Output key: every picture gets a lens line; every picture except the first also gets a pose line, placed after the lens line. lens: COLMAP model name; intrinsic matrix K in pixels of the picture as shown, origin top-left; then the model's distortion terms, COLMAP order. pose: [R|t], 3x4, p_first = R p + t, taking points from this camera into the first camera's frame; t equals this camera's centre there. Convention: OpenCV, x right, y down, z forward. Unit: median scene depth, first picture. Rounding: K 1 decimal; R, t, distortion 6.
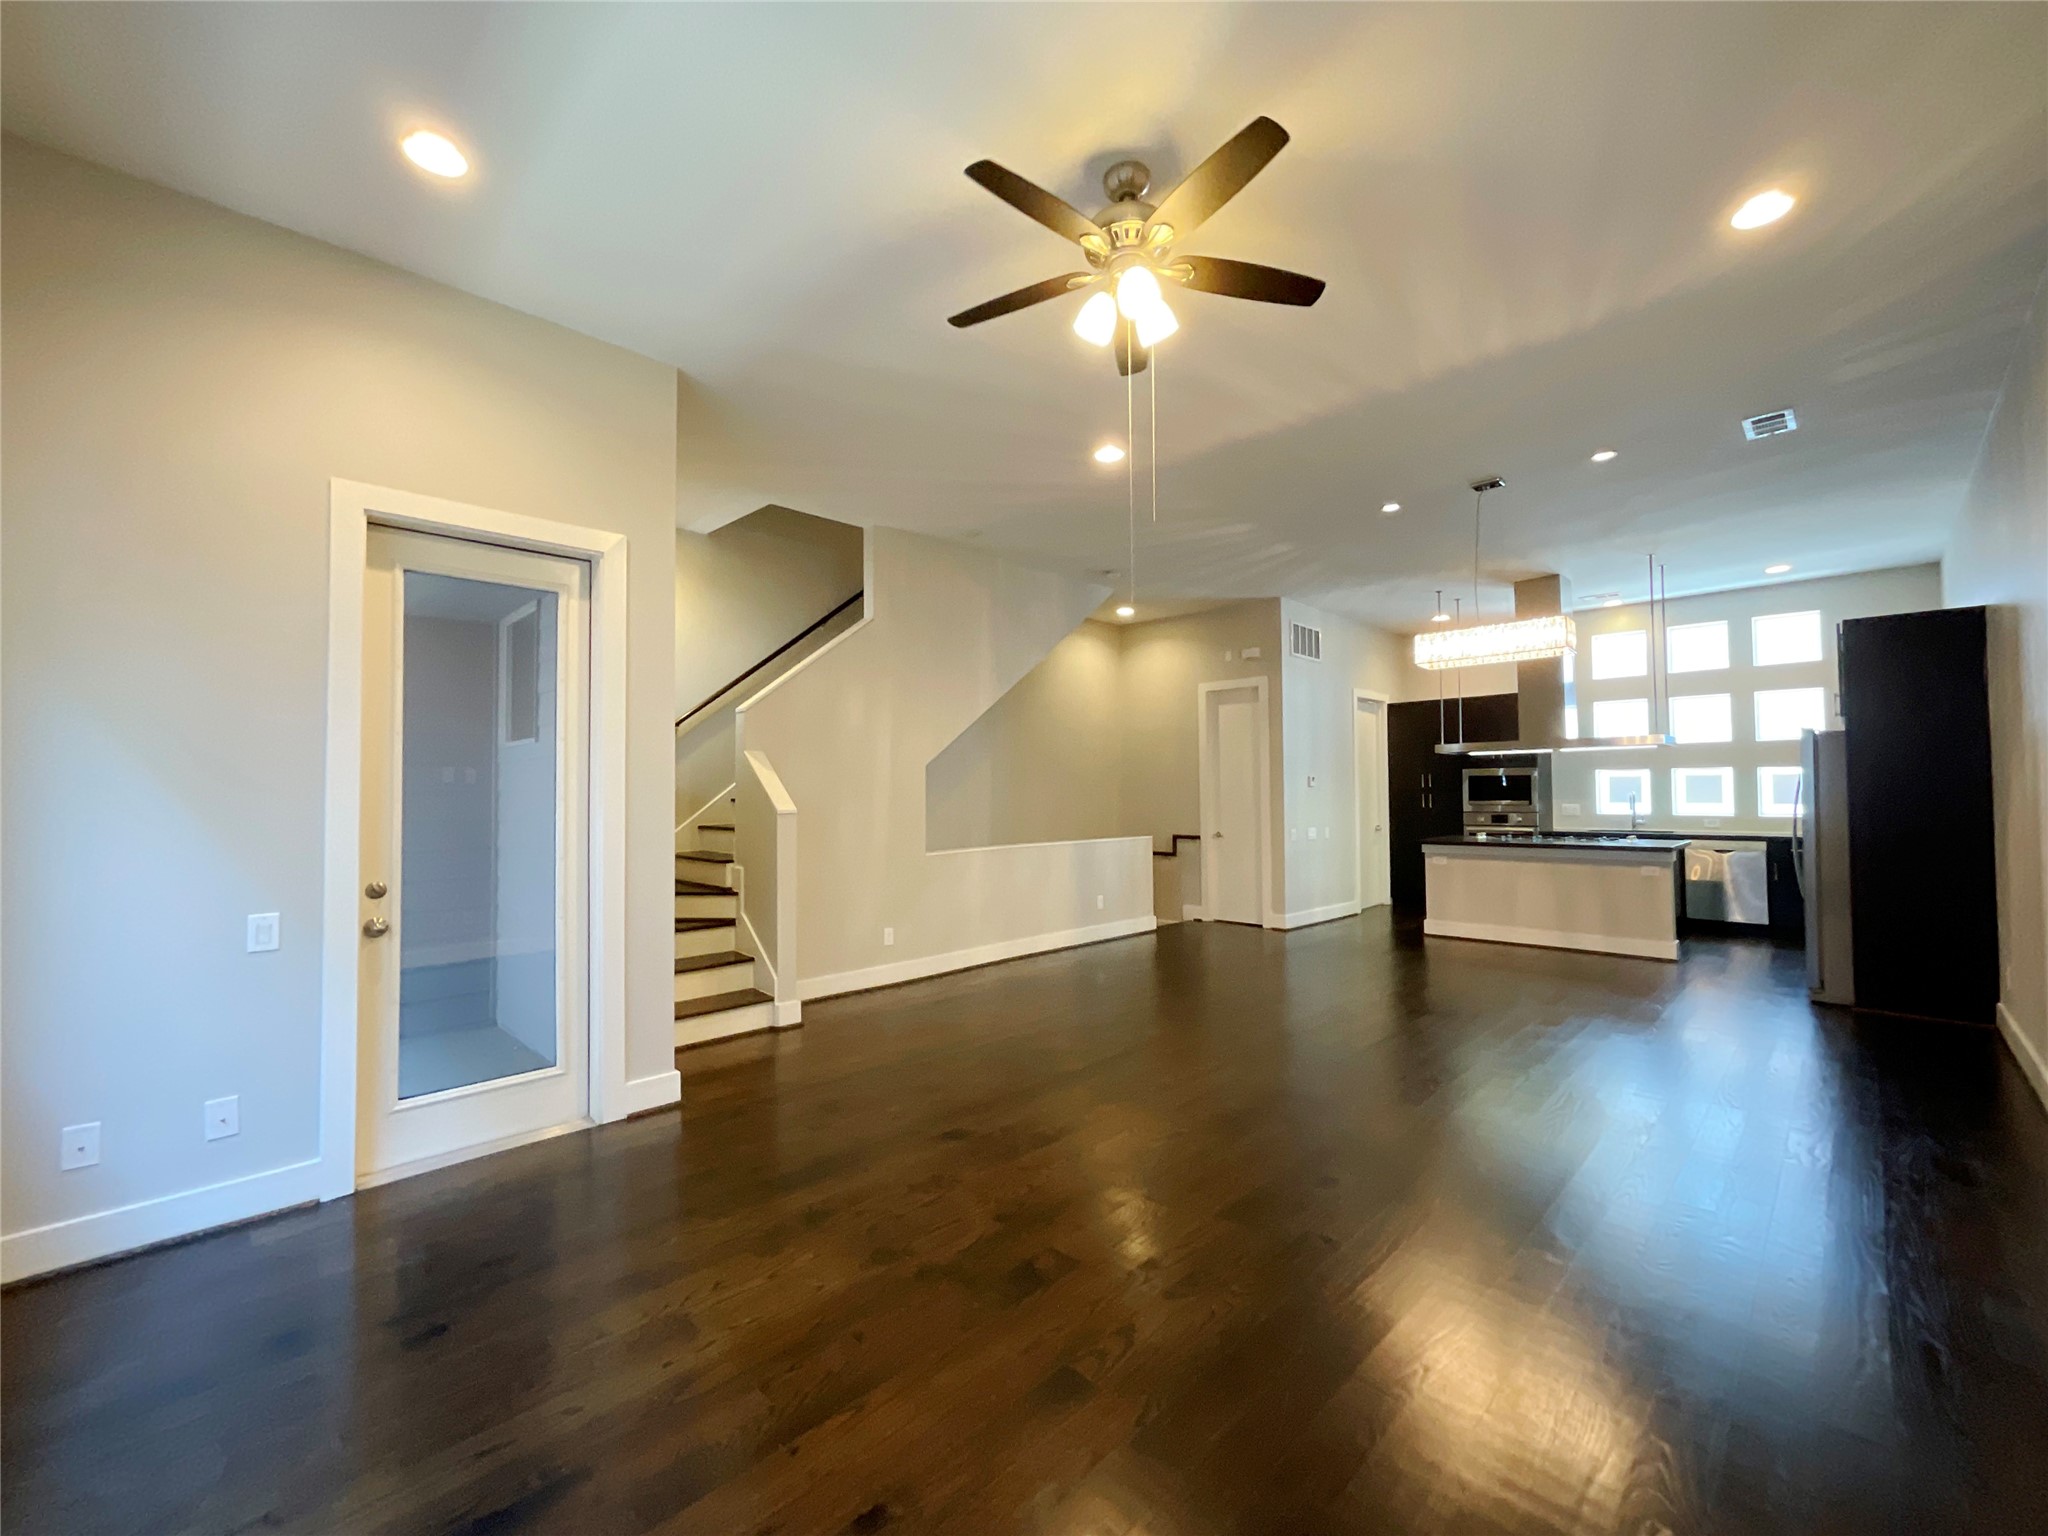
lens RADIAL K [[834.5, 0, 1024.7], [0, 834.5, 777.3], [0, 0, 1]] dist [-0.000409, 0.000253]
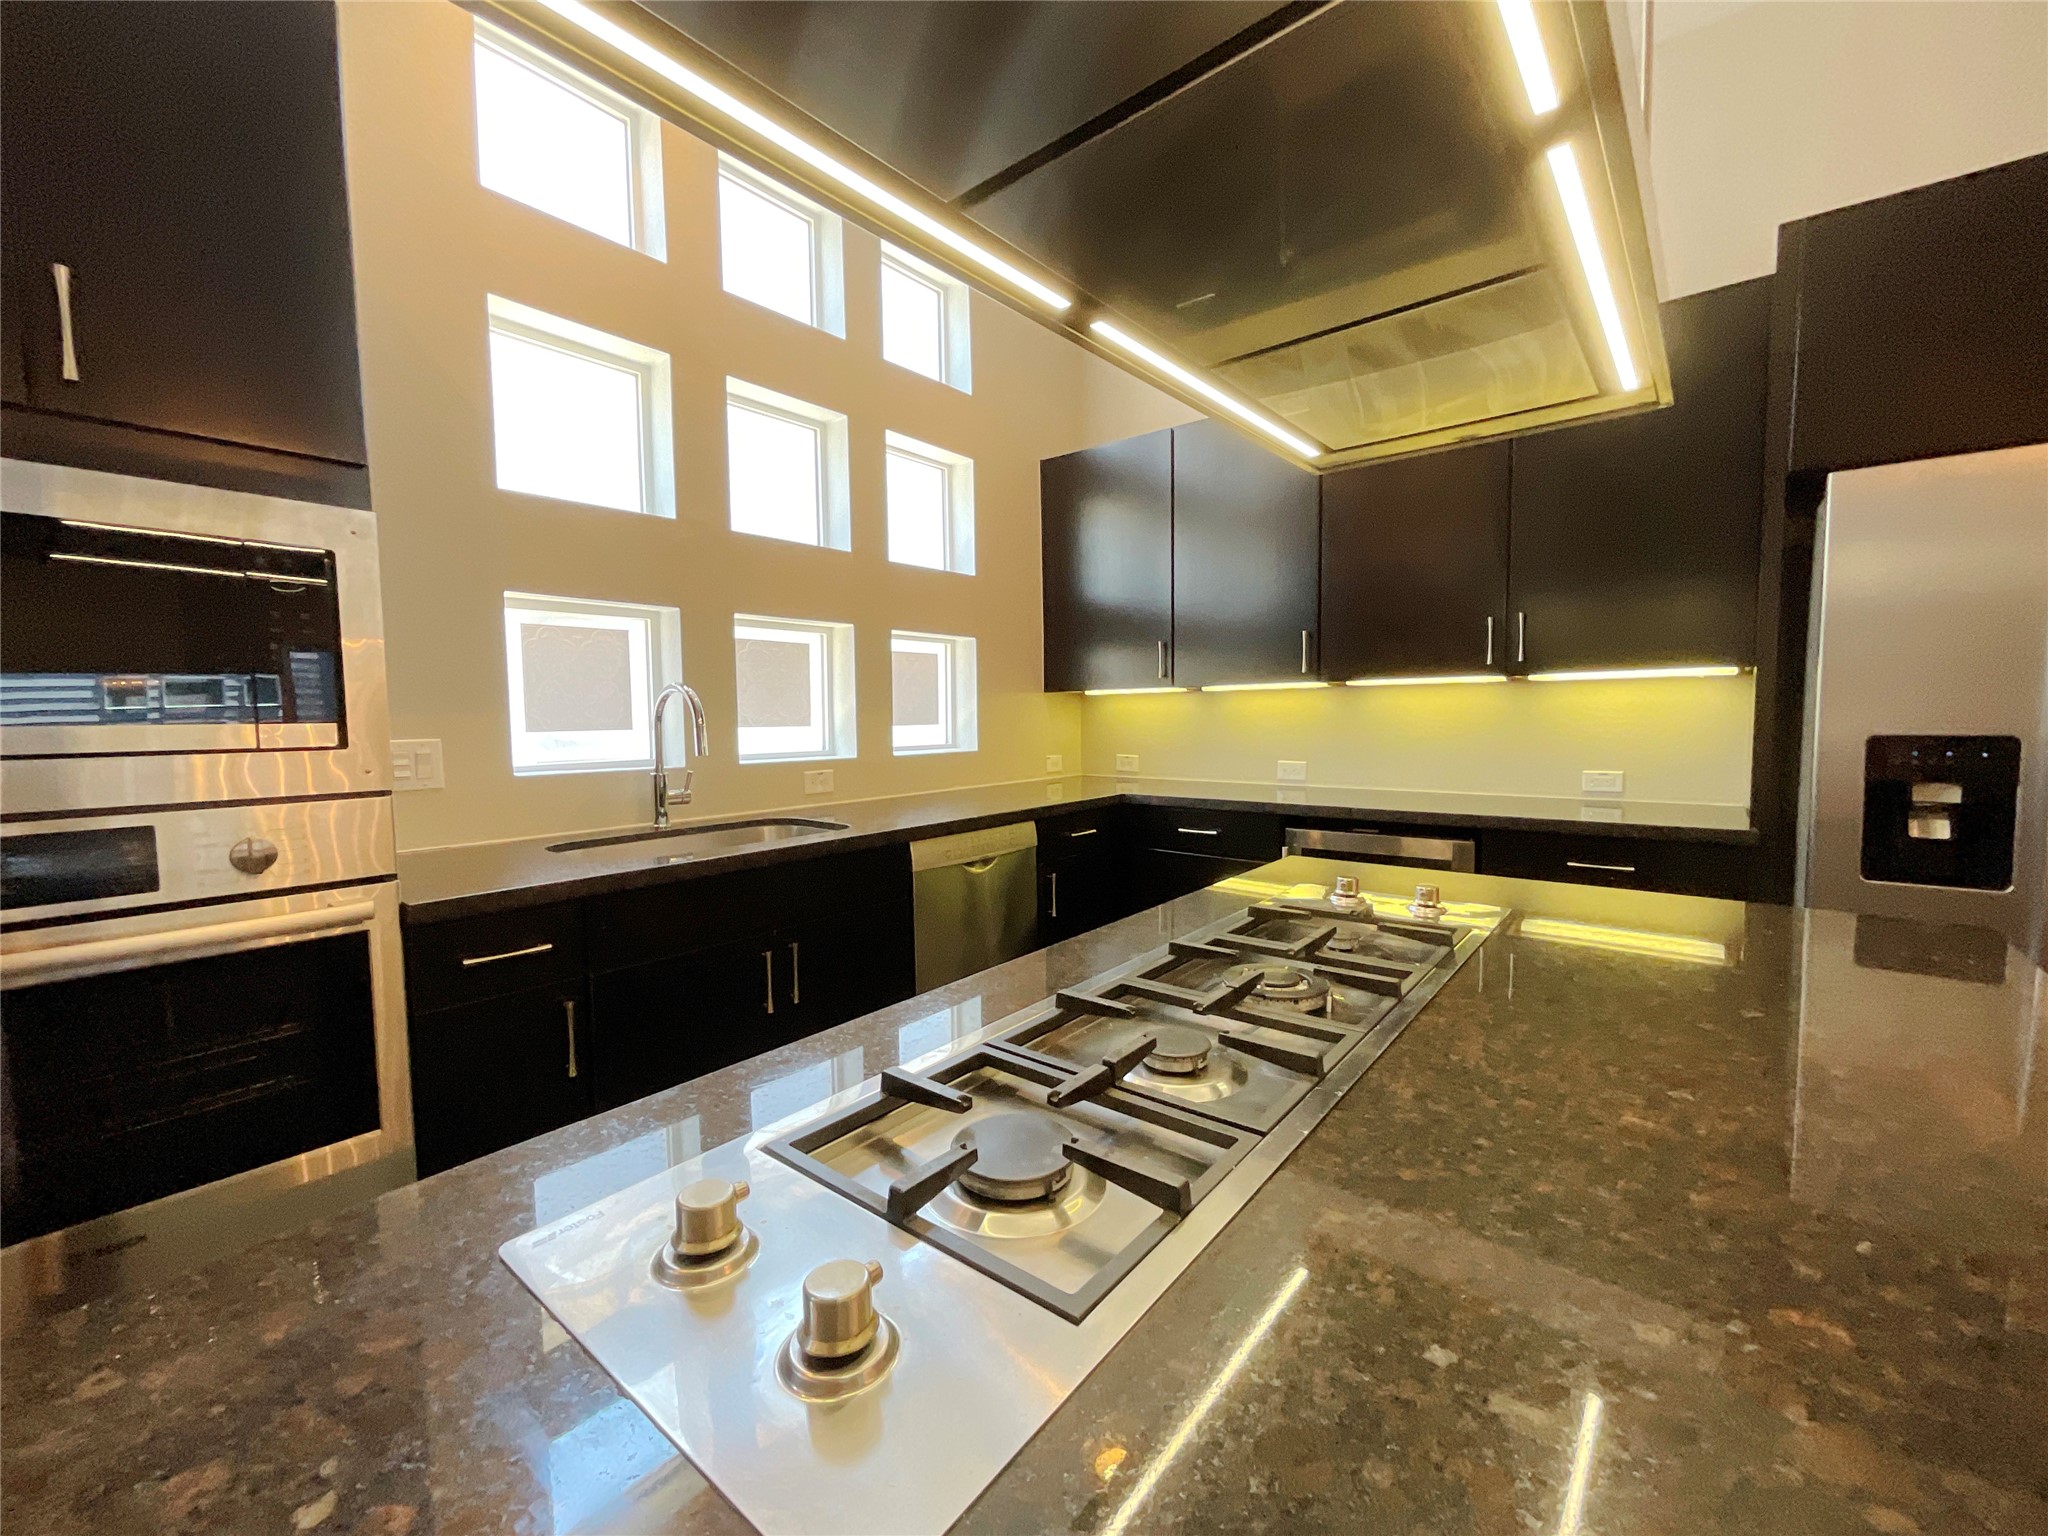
lens RADIAL K [[834.5, 0, 1019.3], [0, 834.5, 775.6], [0, 0, 1]] dist [-0.000409, 0.000253]
pose [[-0.093077, -0.064424, 0.993572, 0.459929], [-0.005727, 0.997923, 0.064169, 0.028932], [-0.995642, 0.000283, -0.093253, 0.928122]]
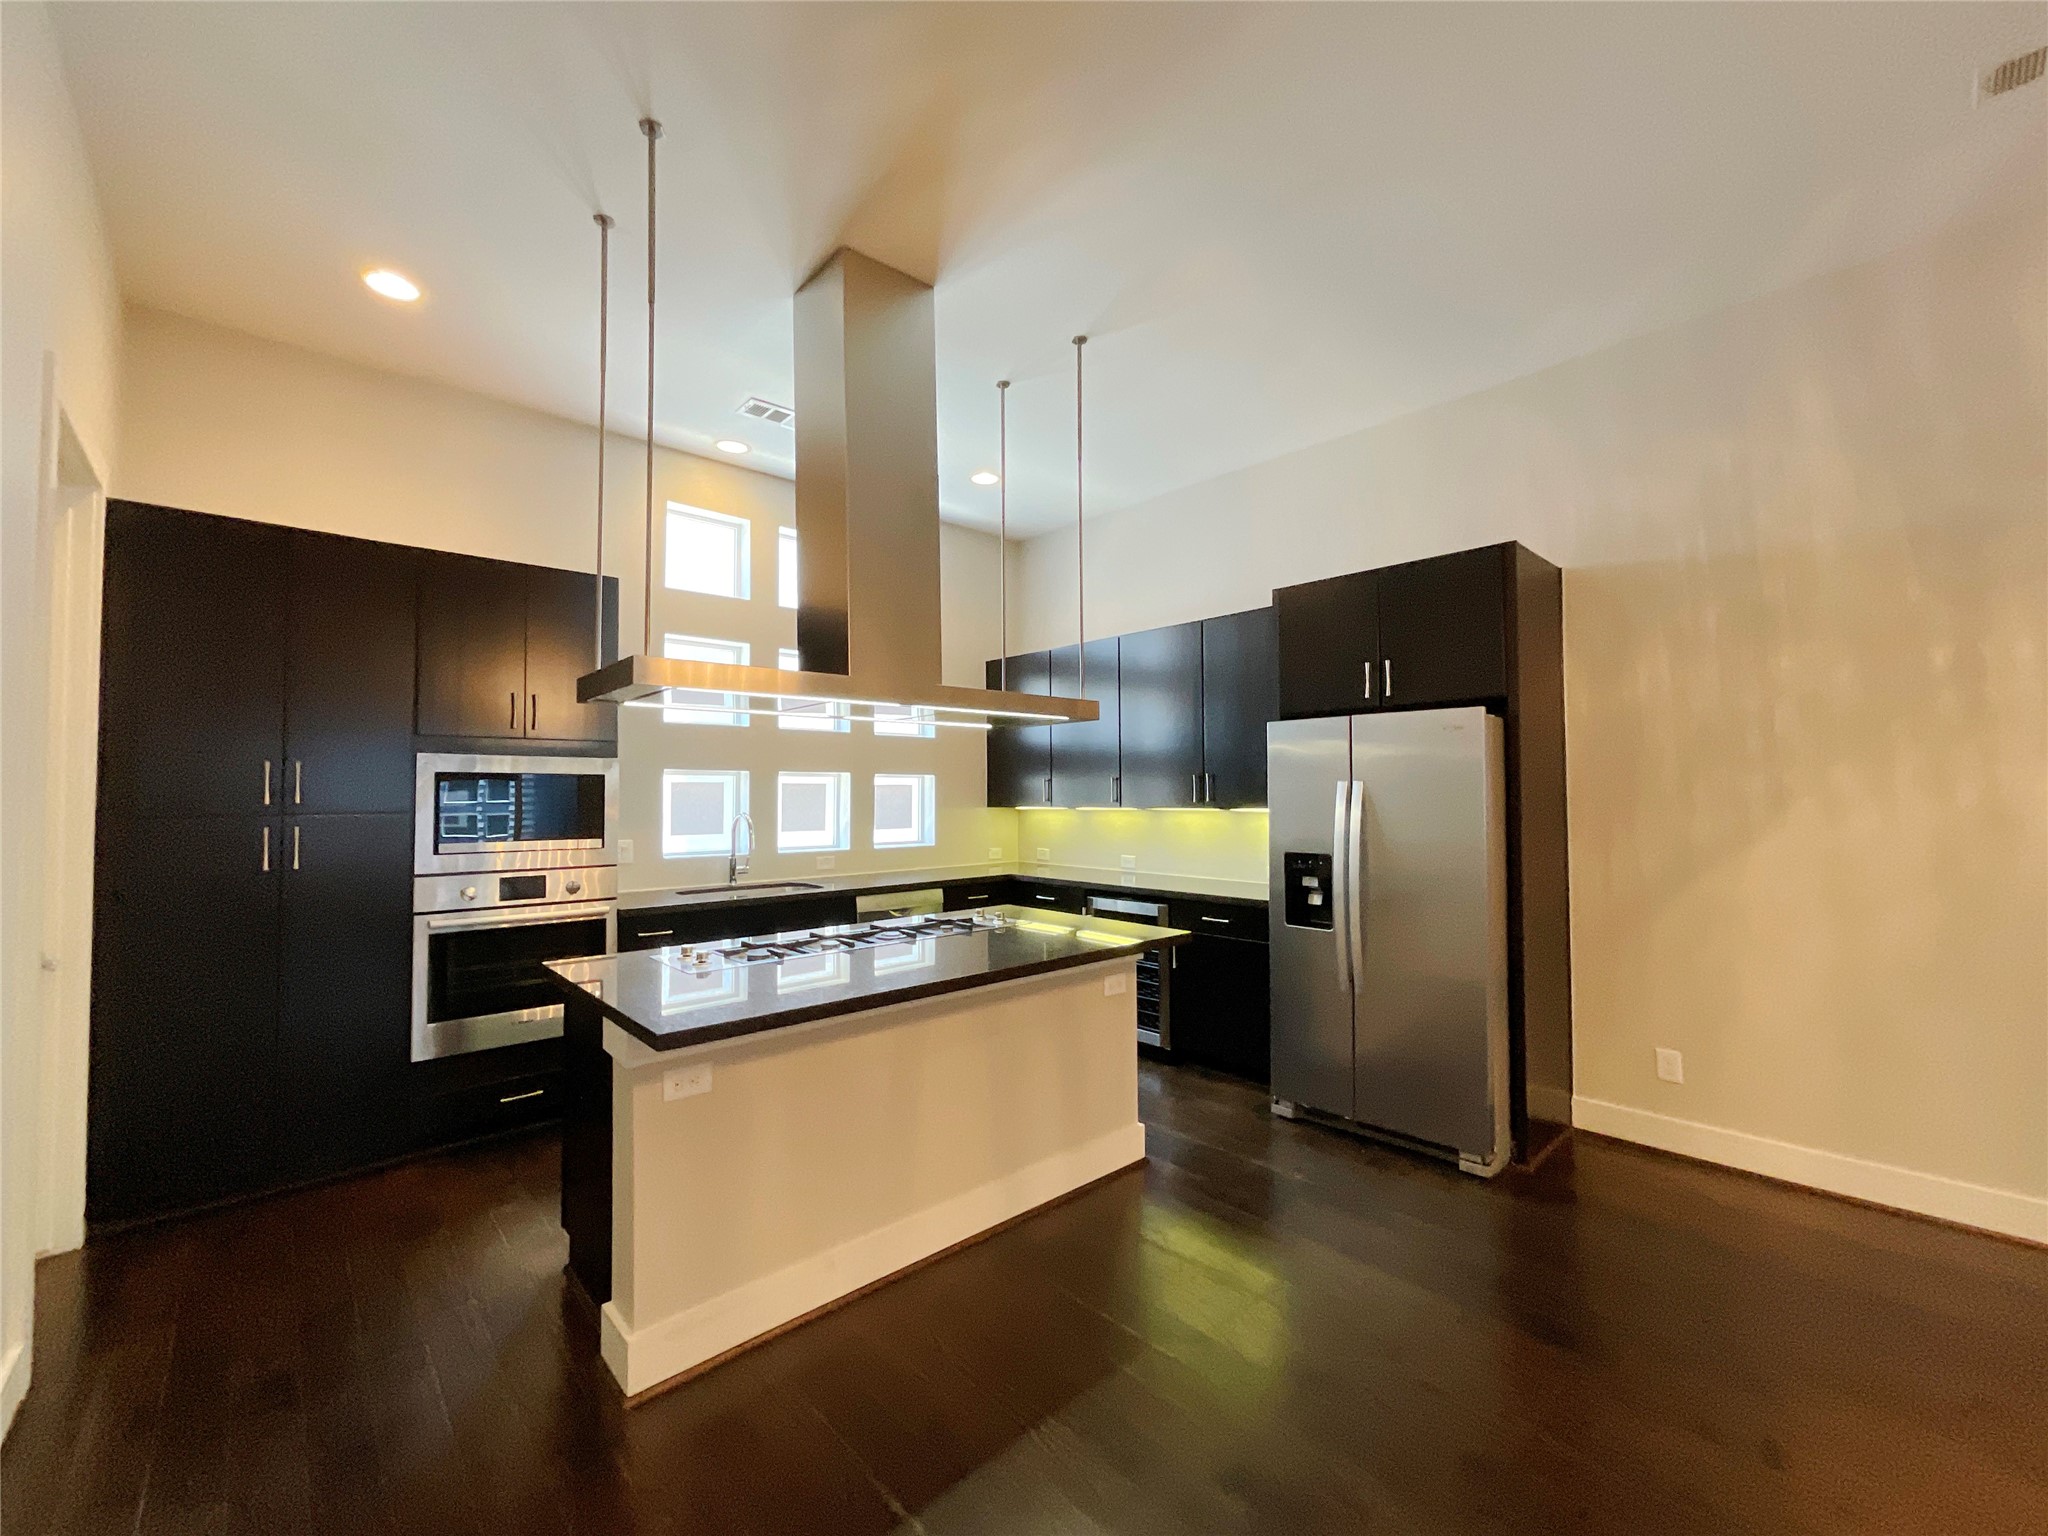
lens RADIAL K [[834.5, 0, 1021.5], [0, 834.5, 772.1], [0, 0, 1]] dist [-0.000409, 0.000253]
pose [[0.059058, 0.034886, 0.997645, 0.216602], [-0.015021, 0.999307, -0.034055, 0.006971], [-0.998142, -0.012974, 0.059541, 0.803465]]
